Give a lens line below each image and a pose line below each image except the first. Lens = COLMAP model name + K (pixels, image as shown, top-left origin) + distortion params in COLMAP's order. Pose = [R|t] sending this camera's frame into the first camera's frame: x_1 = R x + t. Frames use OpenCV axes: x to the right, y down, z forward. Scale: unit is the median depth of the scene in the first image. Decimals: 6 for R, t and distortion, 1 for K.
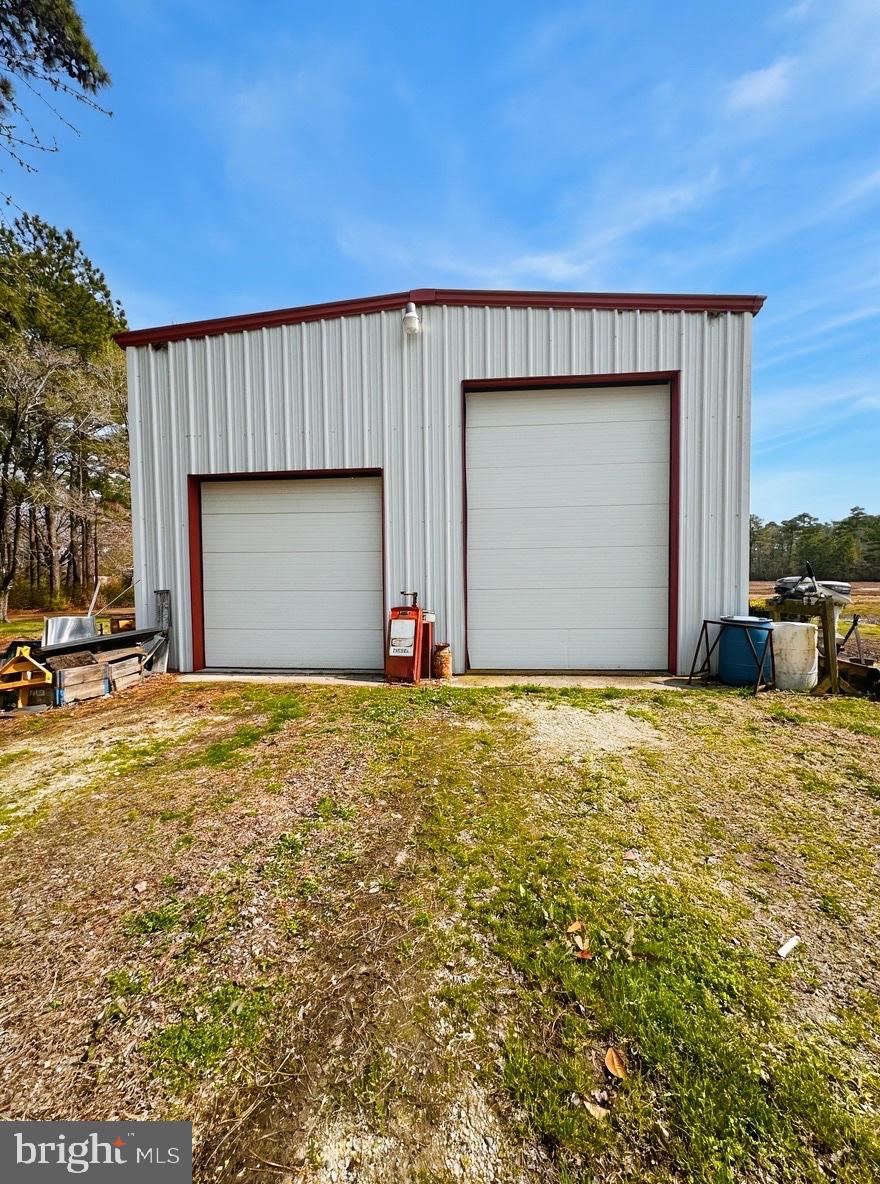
lens RADIAL K [[472.5, 0, 441.9], [0, 472.5, 584.8], [0, 0, 1]] dist [-0.001014, -0.000192]
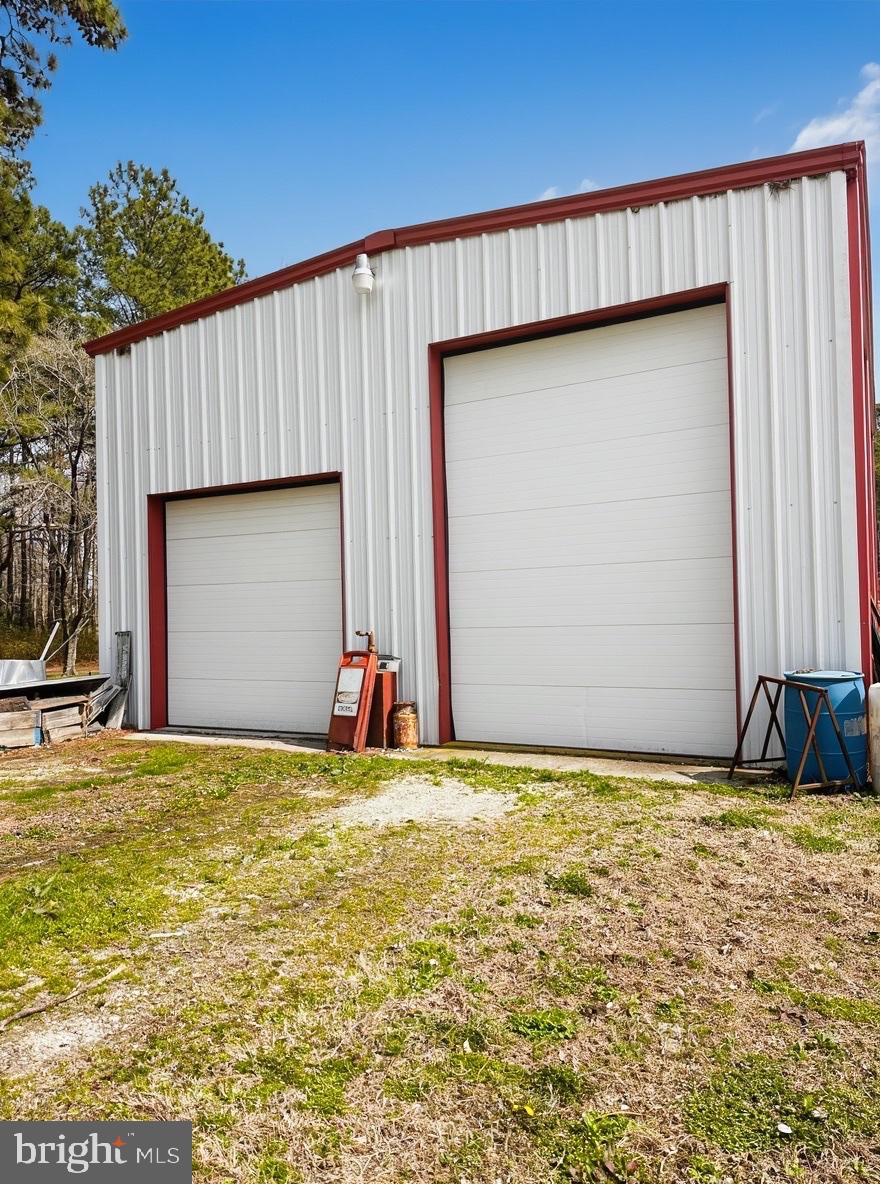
lens RADIAL K [[817.0, 0, 440.0], [0, 817.0, 592.0], [0, 0, 1]] dist [0.099015, -0.141111]
pose [[0.918234, -0.023681, -0.395329, 0.549935], [0.006552, 0.998982, -0.044624, 0.010102], [0.395983, 0.038385, 0.917455, -0.153744]]
